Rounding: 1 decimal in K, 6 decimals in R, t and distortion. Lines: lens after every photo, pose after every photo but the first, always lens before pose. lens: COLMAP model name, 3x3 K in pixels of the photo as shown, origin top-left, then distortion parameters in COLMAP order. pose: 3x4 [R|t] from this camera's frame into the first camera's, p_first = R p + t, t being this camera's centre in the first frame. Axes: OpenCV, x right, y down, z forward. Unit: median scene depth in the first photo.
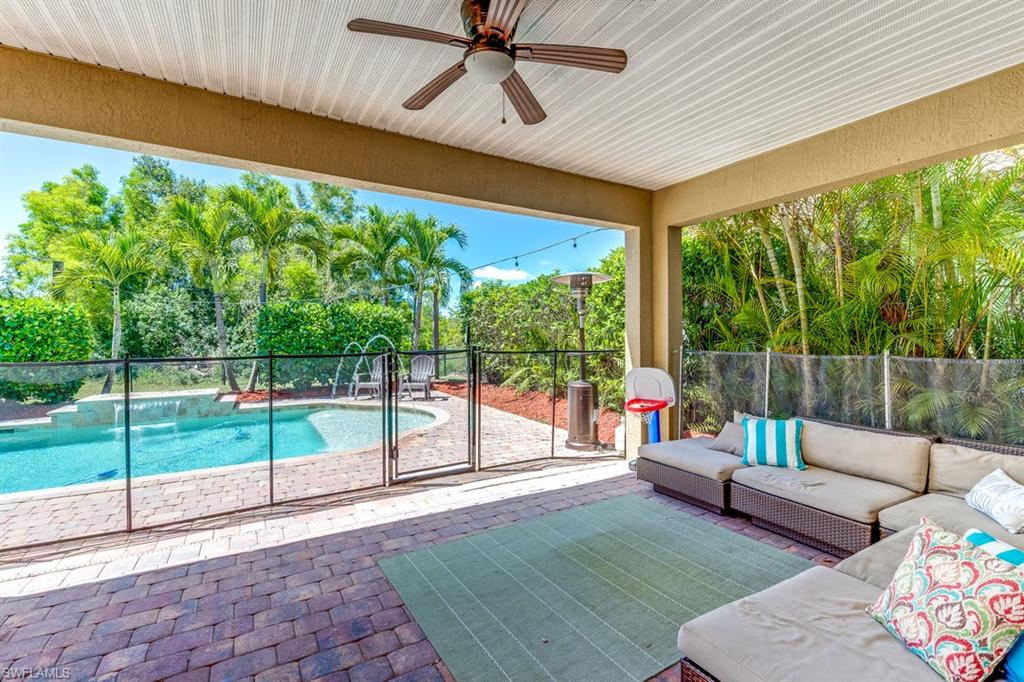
lens RADIAL K [[451.2, 0, 512.0], [0, 451.2, 341.0], [0, 0, 1]] dist [0.001149, -0.000031]
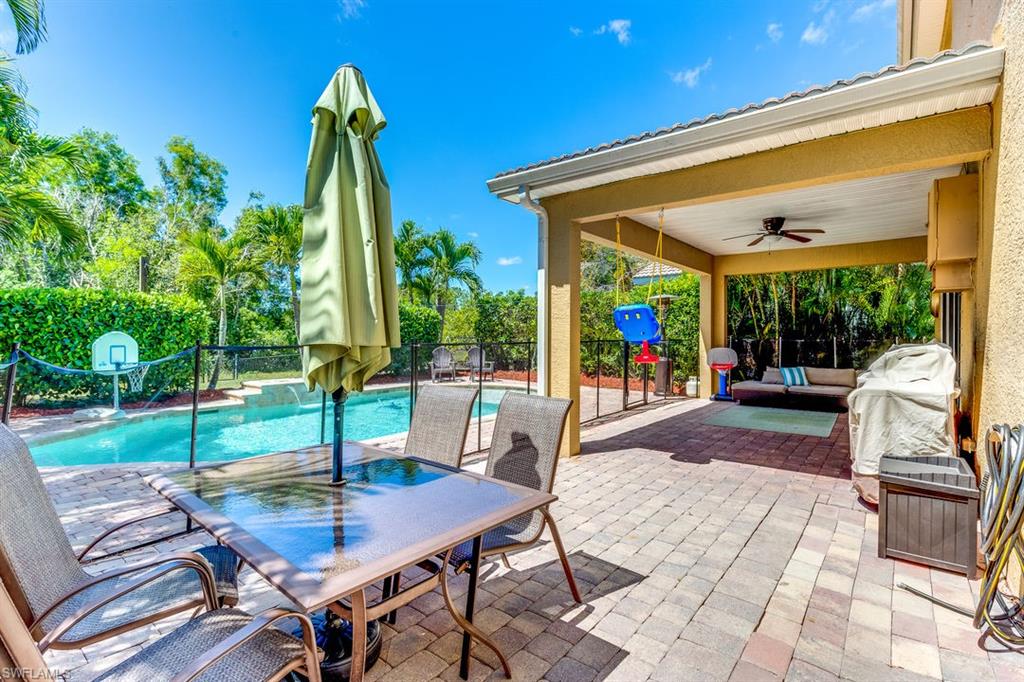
lens RADIAL K [[461.8, 0, 518.1], [0, 461.8, 338.3], [0, 0, 1]] dist [0.001910, -0.001038]
pose [[0.936016, 0.003446, 0.351941, -0.795968], [-0.001229, 0.999978, -0.006522, 0.020287], [-0.351955, 0.005672, 0.936000, -0.368153]]
